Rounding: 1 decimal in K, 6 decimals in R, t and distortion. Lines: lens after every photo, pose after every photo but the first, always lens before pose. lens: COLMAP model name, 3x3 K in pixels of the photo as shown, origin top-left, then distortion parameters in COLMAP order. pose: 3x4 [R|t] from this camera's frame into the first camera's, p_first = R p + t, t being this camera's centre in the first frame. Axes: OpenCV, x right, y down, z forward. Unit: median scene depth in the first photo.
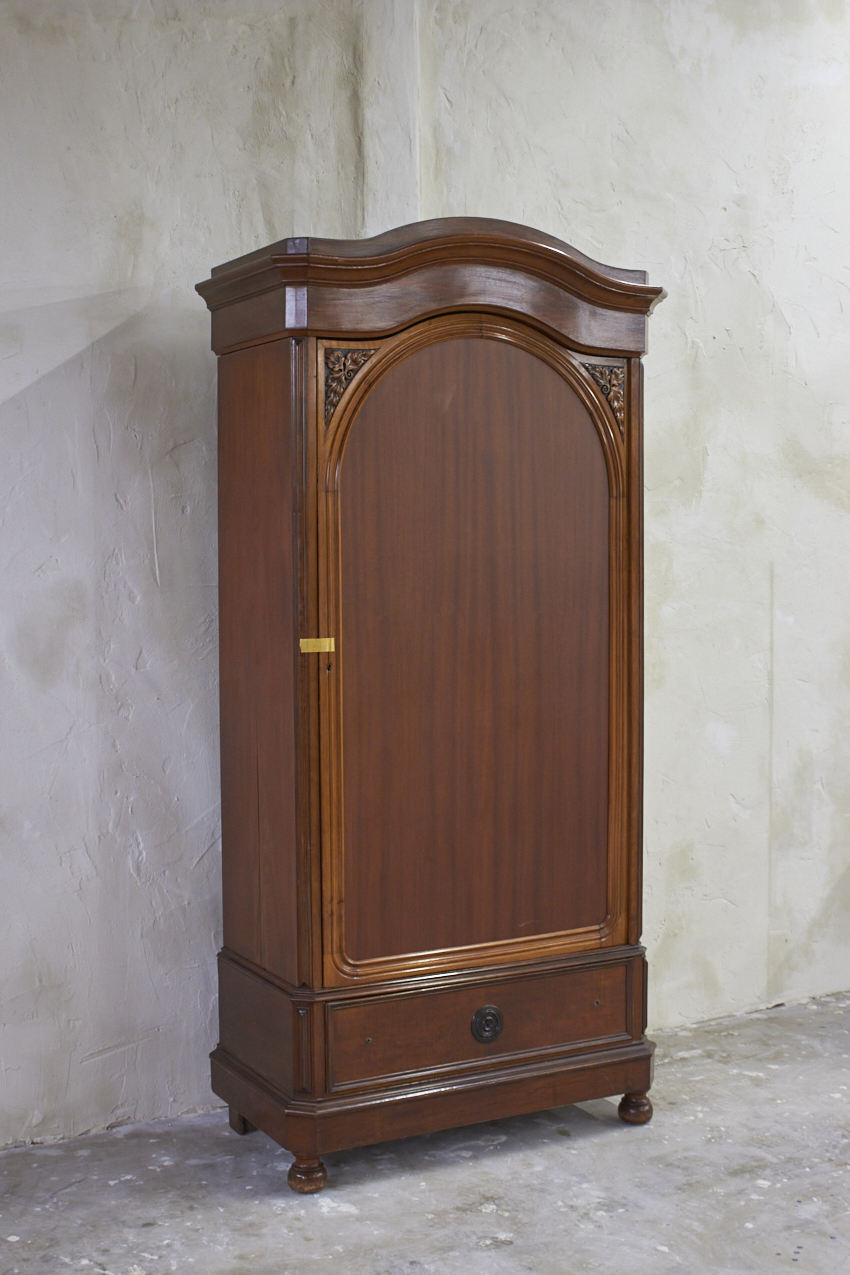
lens RADIAL K [[1635.1, 0, 424.7], [0, 1635.1, 648.2], [0, 0, 1]] dist [-0.083480, 0.123802]
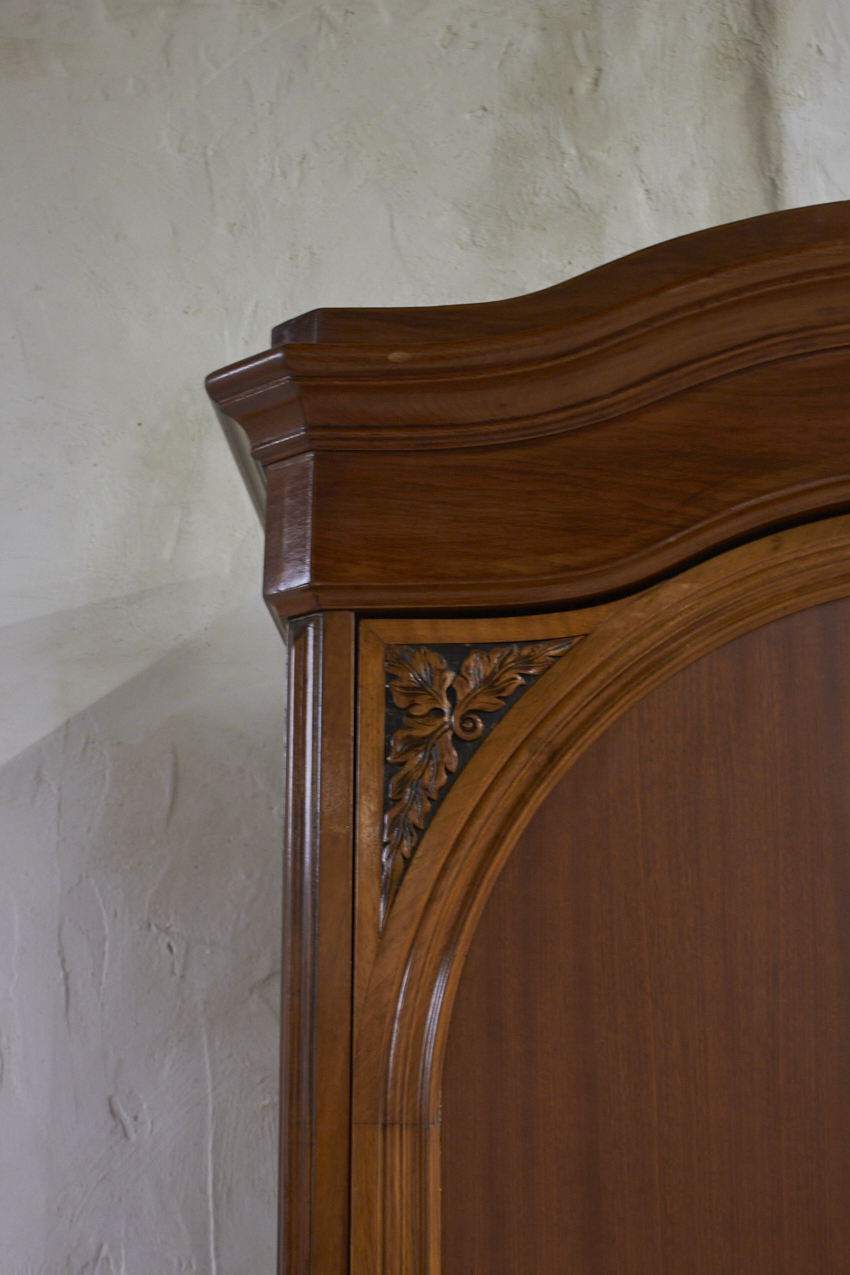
lens RADIAL K [[1907.6, 0, 425.0], [0, 1907.6, 637.5], [0, 0, 1]] dist [-0.023087, 0.040413]
pose [[0.867180, -0.106486, -0.486476, 0.109536], [-0.036807, 0.960494, -0.275856, -0.078649], [0.496632, 0.257123, 0.829002, 0.640576]]
